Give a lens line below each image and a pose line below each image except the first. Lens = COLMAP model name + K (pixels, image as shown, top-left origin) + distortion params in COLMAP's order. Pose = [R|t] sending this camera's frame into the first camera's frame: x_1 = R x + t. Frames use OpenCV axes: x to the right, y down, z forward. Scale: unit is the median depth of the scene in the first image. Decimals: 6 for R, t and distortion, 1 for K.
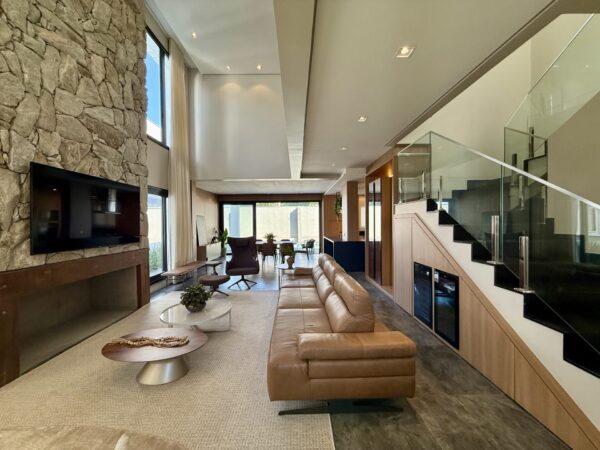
lens RADIAL K [[238.6, 0, 297.8], [0, 238.6, 225.8], [0, 0, 1]] dist [0.000280, -0.000006]
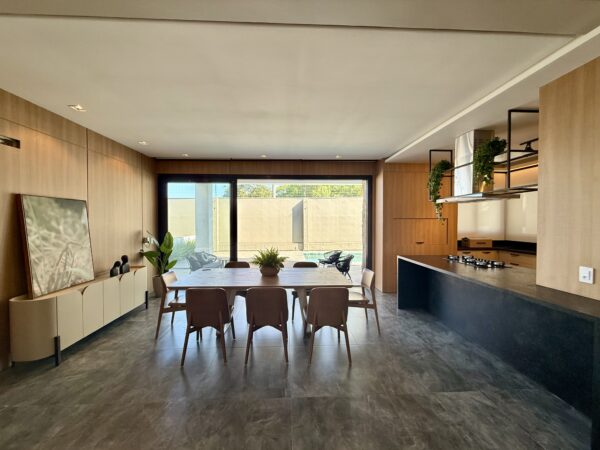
lens RADIAL K [[238.6, 0, 297.8], [0, 238.6, 225.8], [0, 0, 1]] dist [0.000280, -0.000006]
pose [[0.999125, 0.009235, 0.040784, -0.234543], [-0.009371, 0.999951, 0.003149, -0.019127], [-0.040752, -0.003528, 0.999163, 1.664471]]
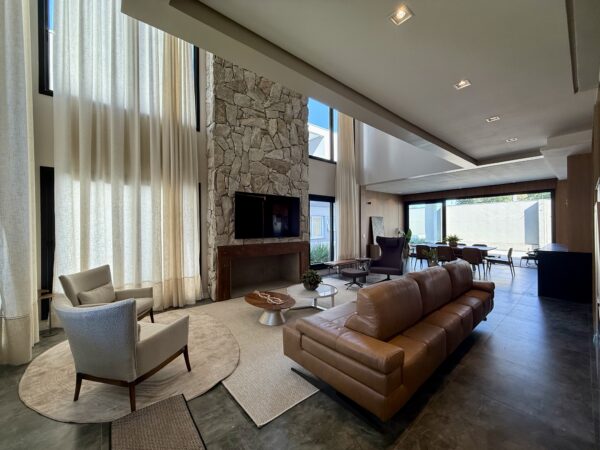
lens RADIAL K [[238.6, 0, 297.8], [0, 238.6, 225.8], [0, 0, 1]] dist [0.000280, -0.000006]
pose [[0.632800, 0.003242, -0.774308, 0.498046], [-0.008543, 0.999960, -0.002795, 0.011131], [0.774268, 0.008384, 0.632802, 0.110429]]
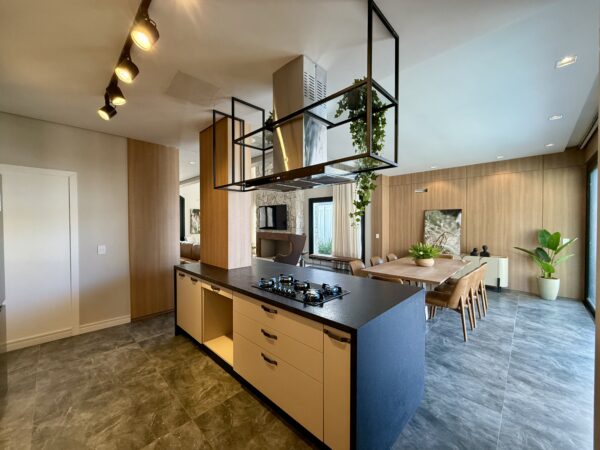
lens RADIAL K [[238.6, 0, 297.8], [0, 238.6, 225.8], [0, 0, 1]] dist [0.000280, -0.000006]
pose [[-0.703430, 0.021474, -0.710440, 0.917454], [-0.001158, 0.999508, 0.031358, -0.043306], [0.710763, 0.022881, -0.703059, 2.996283]]
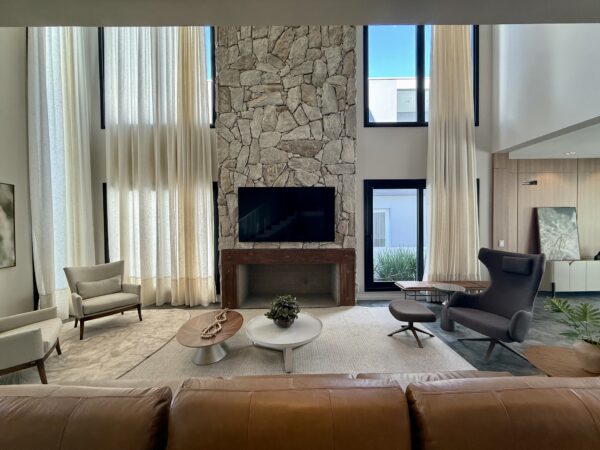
lens RADIAL K [[238.6, 0, 297.8], [0, 238.6, 225.8], [0, 0, 1]] dist [0.000280, -0.000006]
pose [[-0.002883, 0.026653, -0.999641, 0.402944], [-0.003848, 0.999637, 0.026664, -0.027855], [0.999988, 0.003923, -0.002779, 0.982802]]
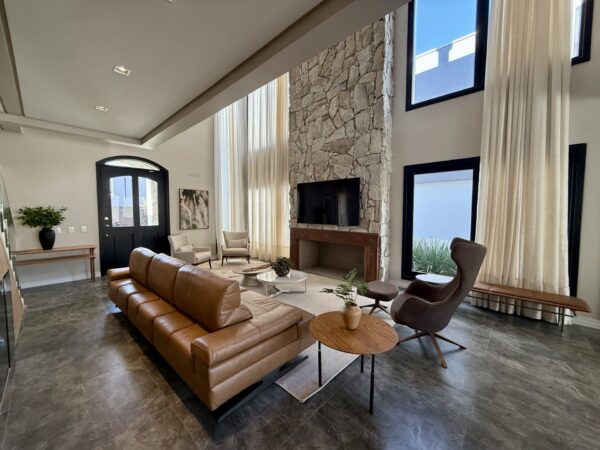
lens RADIAL K [[238.6, 0, 297.8], [0, 238.6, 225.8], [0, 0, 1]] dist [0.000280, -0.000006]
pose [[-0.688813, 0.049398, -0.723254, 0.428190], [-0.005673, 0.997278, 0.073516, -0.017270], [0.724917, 0.054742, -0.686658, 1.829393]]
